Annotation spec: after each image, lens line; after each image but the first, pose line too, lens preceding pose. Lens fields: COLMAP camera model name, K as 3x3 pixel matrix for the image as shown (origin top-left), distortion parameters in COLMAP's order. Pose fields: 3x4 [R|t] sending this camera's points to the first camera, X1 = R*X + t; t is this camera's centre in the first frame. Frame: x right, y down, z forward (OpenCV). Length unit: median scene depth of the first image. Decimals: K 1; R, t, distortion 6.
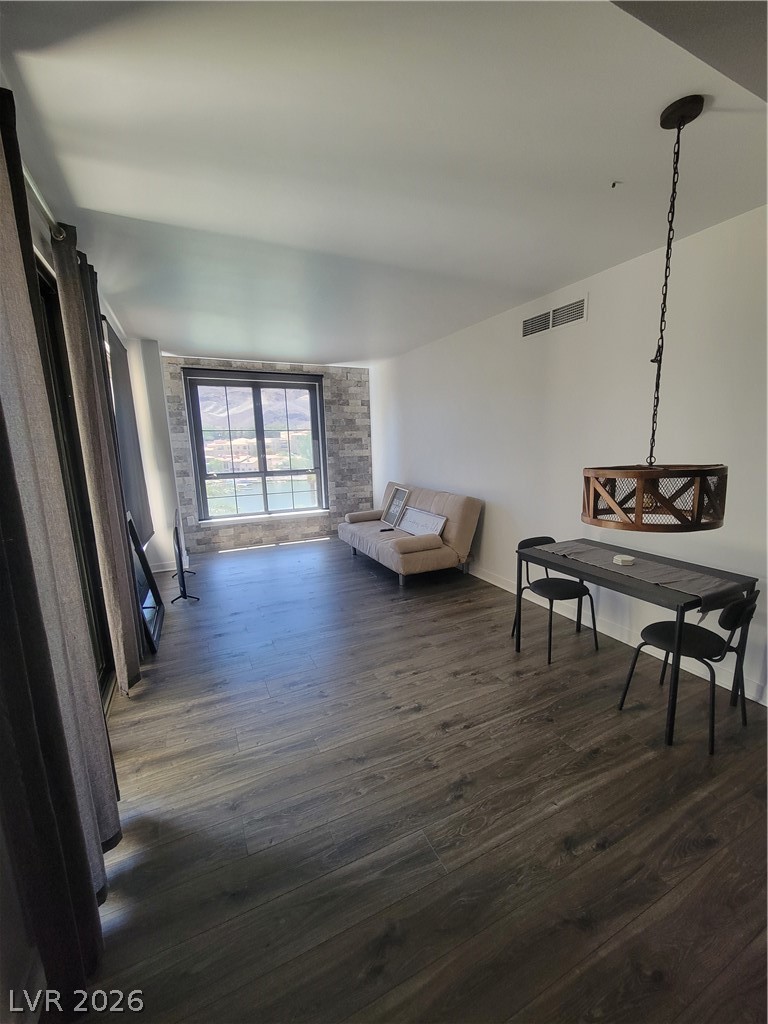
lens RADIAL K [[419.9, 0, 394.3], [0, 419.9, 520.0], [0, 0, 1]] dist [0.002317, 0.000248]
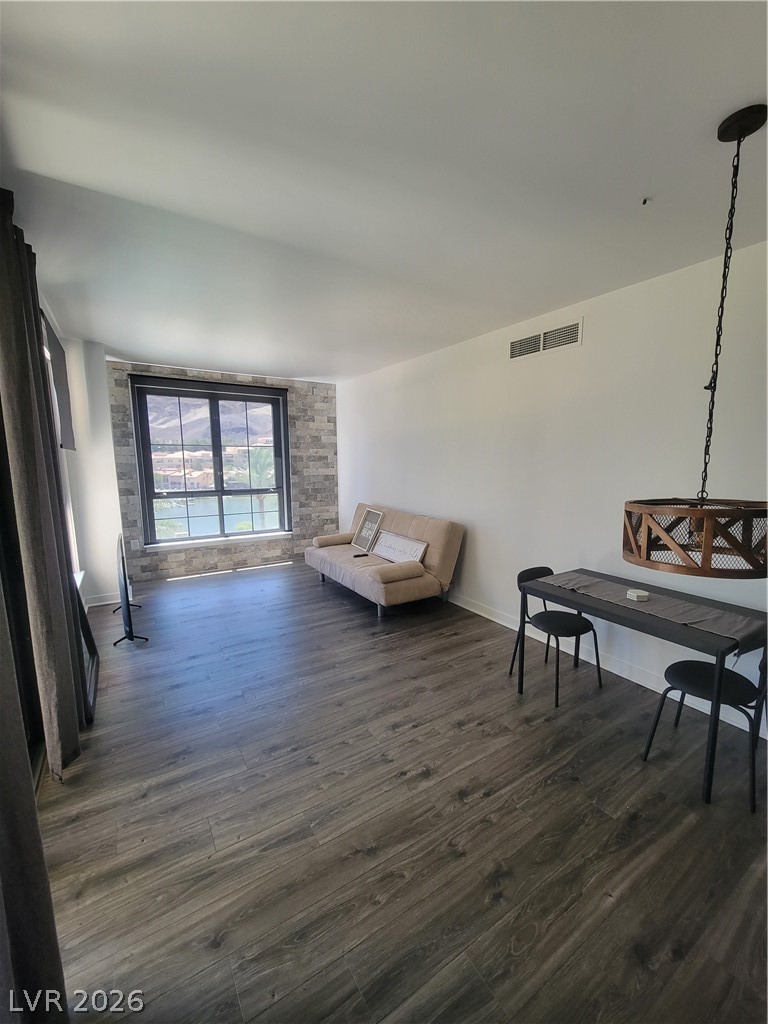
lens RADIAL K [[419.9, 0, 394.3], [0, 419.9, 520.0], [0, 0, 1]] dist [0.002317, 0.000248]
pose [[0.992801, 0.003534, 0.119724, -0.100918], [0.001137, 0.999241, -0.038927, -0.033946], [-0.119770, 0.038783, 0.992044, 0.112606]]
